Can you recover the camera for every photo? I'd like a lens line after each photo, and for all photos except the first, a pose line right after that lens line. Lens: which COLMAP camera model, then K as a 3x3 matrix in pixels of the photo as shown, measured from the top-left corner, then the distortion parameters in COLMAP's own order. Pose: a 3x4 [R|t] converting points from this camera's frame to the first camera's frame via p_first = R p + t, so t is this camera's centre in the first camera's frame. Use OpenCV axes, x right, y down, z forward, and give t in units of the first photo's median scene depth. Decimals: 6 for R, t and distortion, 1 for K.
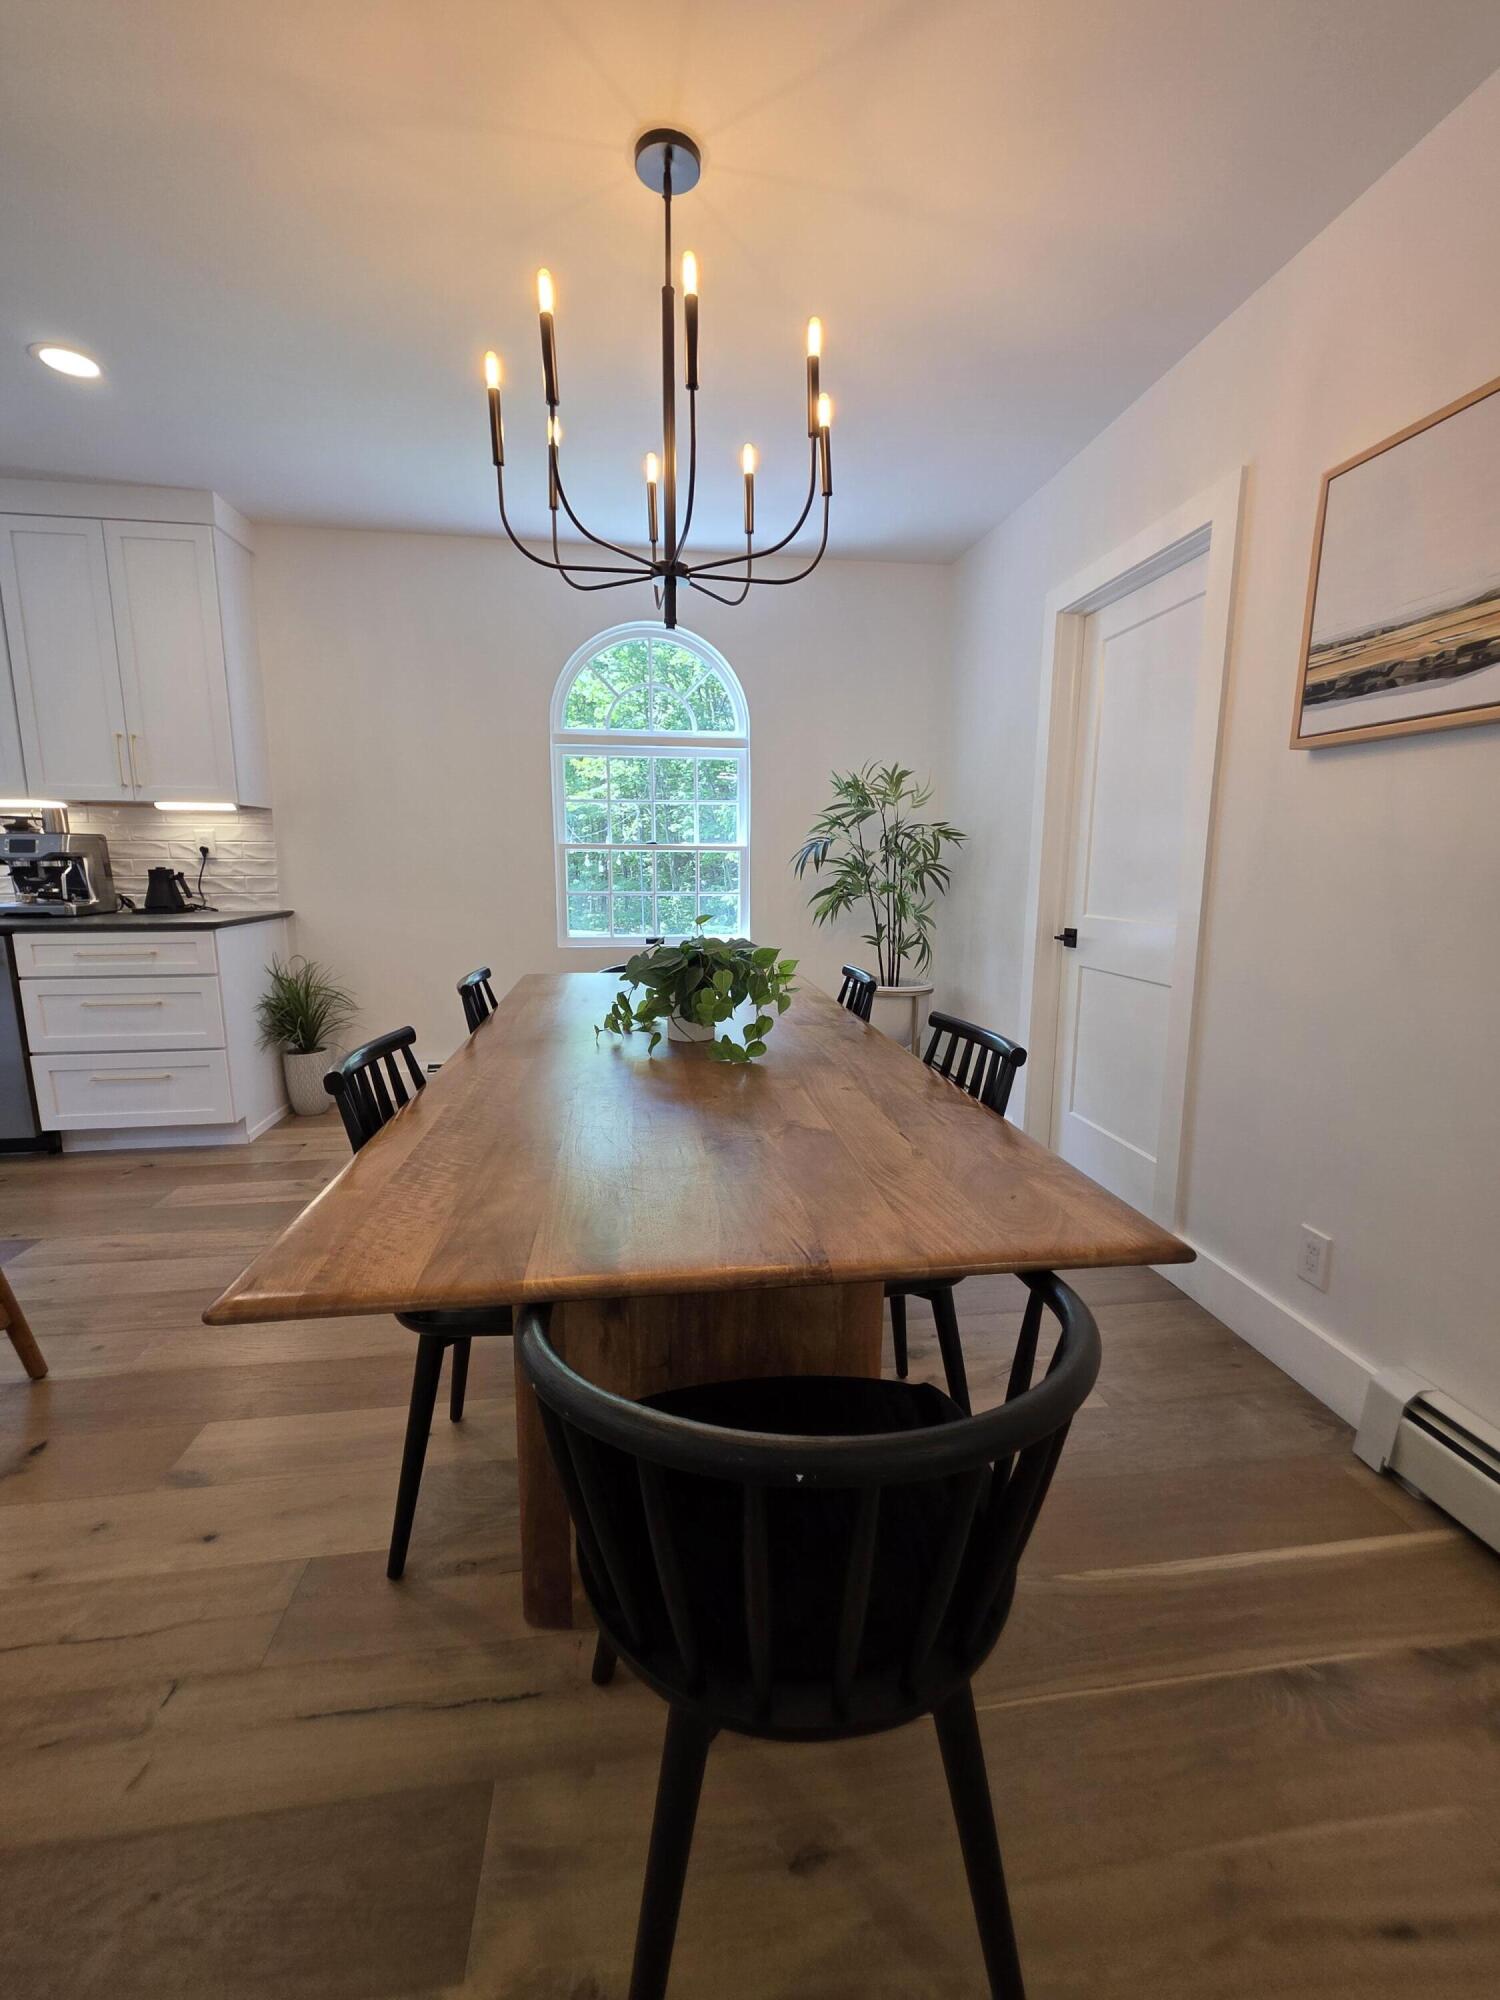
lens RADIAL K [[804.1, 0, 748.8], [0, 804.1, 990.9], [0, 0, 1]] dist [0.000258, 0.000084]
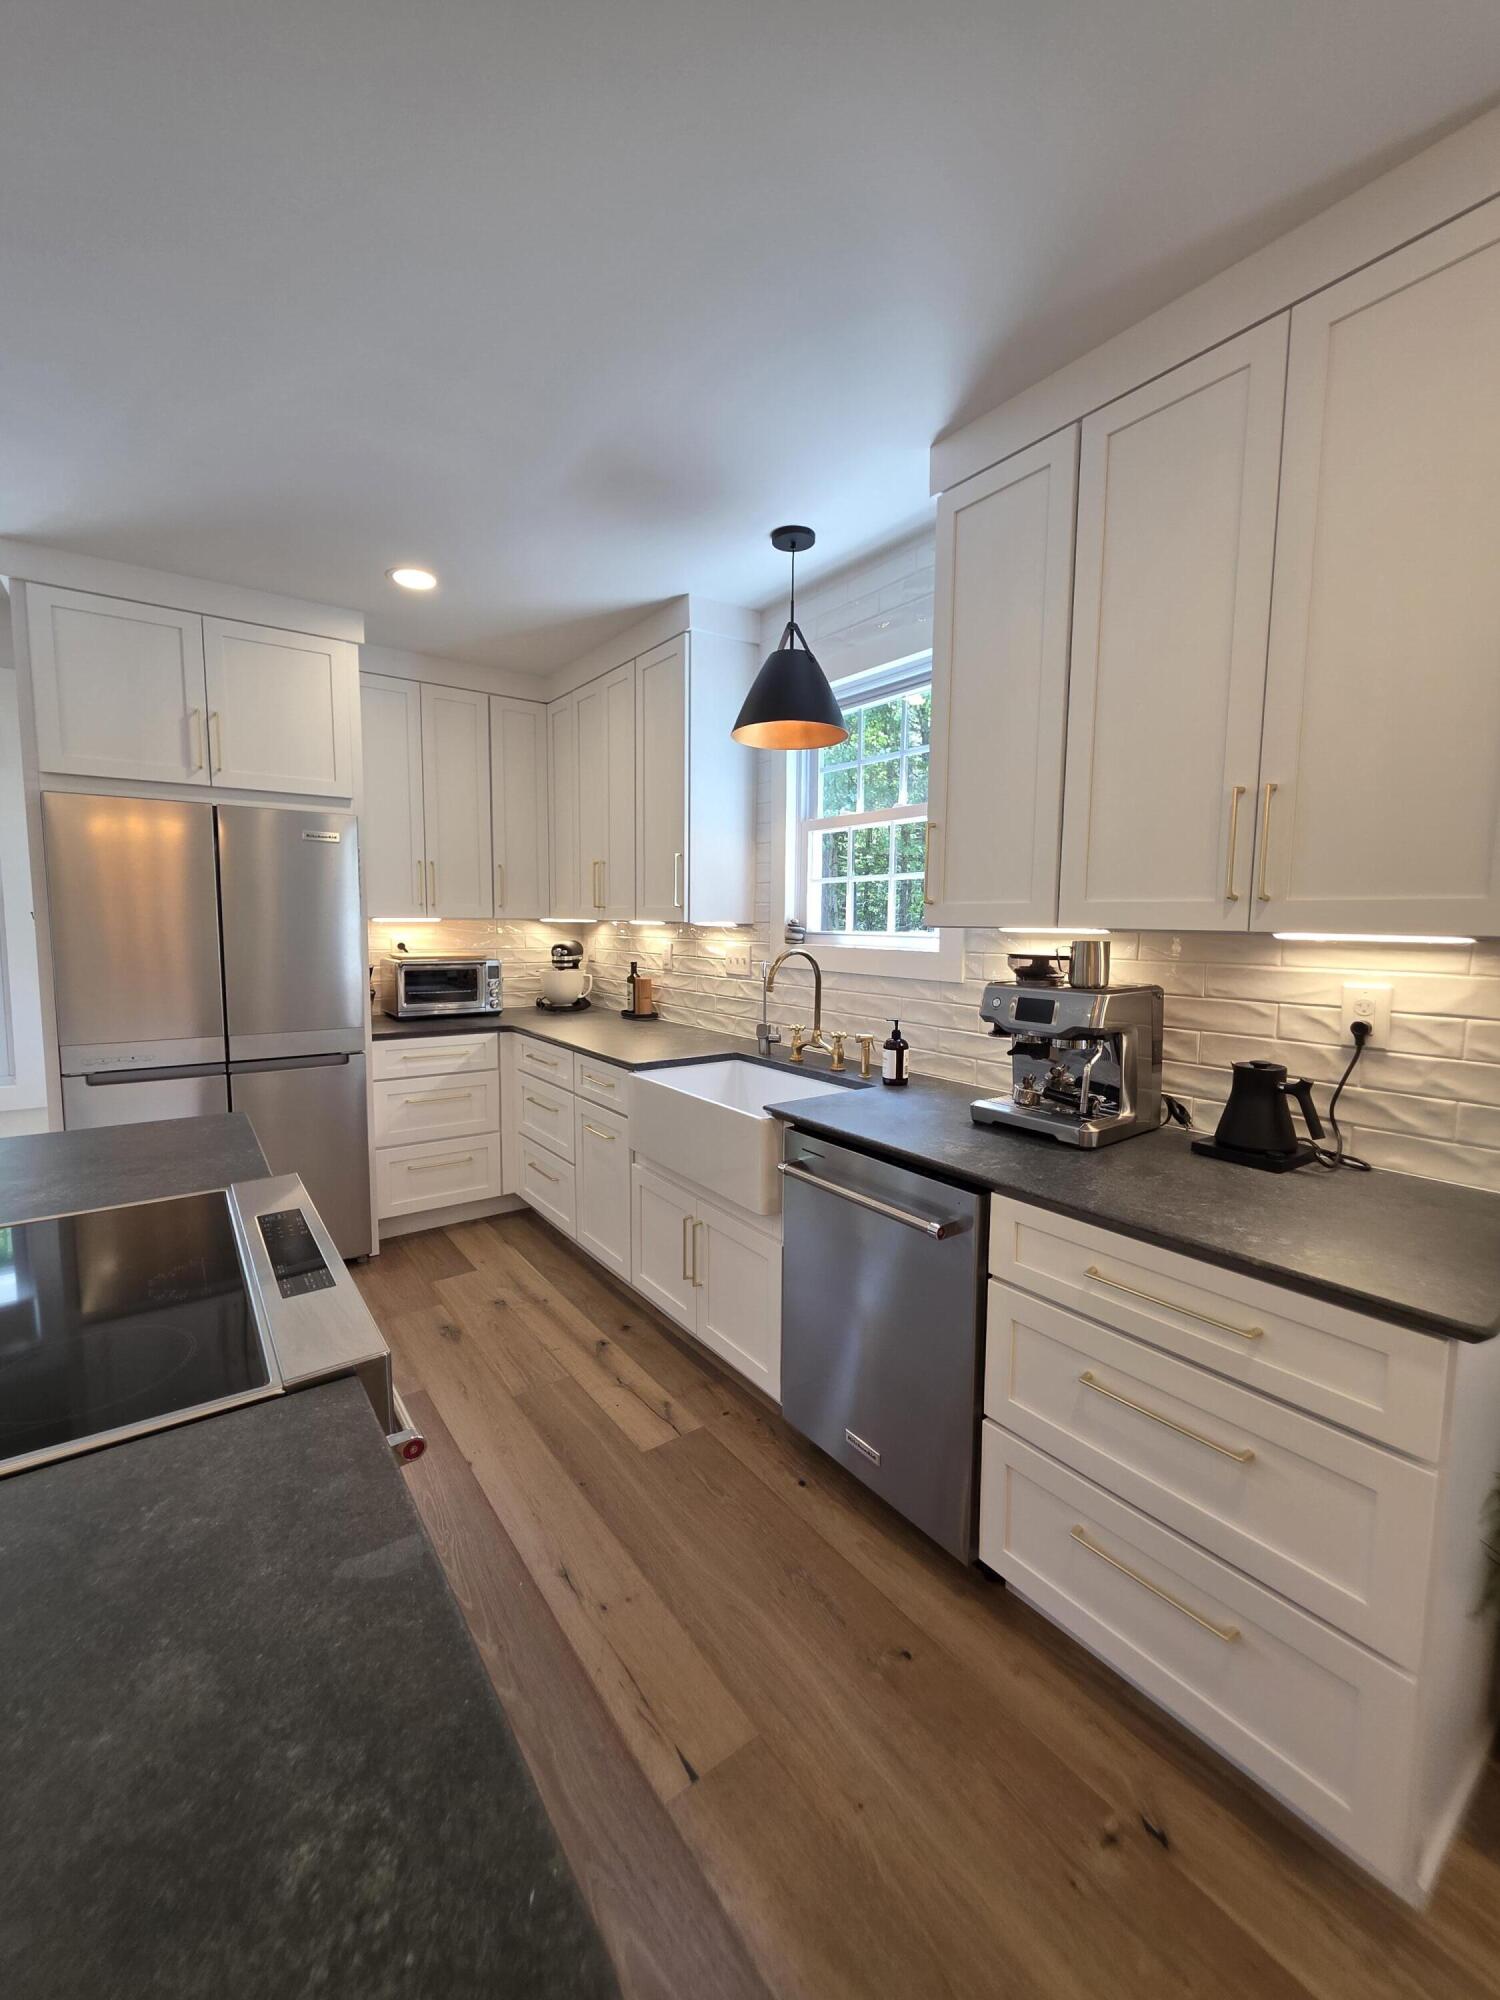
lens RADIAL K [[802.8, 0, 753.7], [0, 802.8, 994.6], [0, 0, 1]] dist [0.000475, -0.000114]
pose [[0.478942, 0.081853, -0.874022, -0.496704], [-0.149010, 0.988775, 0.010946, -0.163416], [0.865107, 0.124996, 0.485763, 0.544498]]
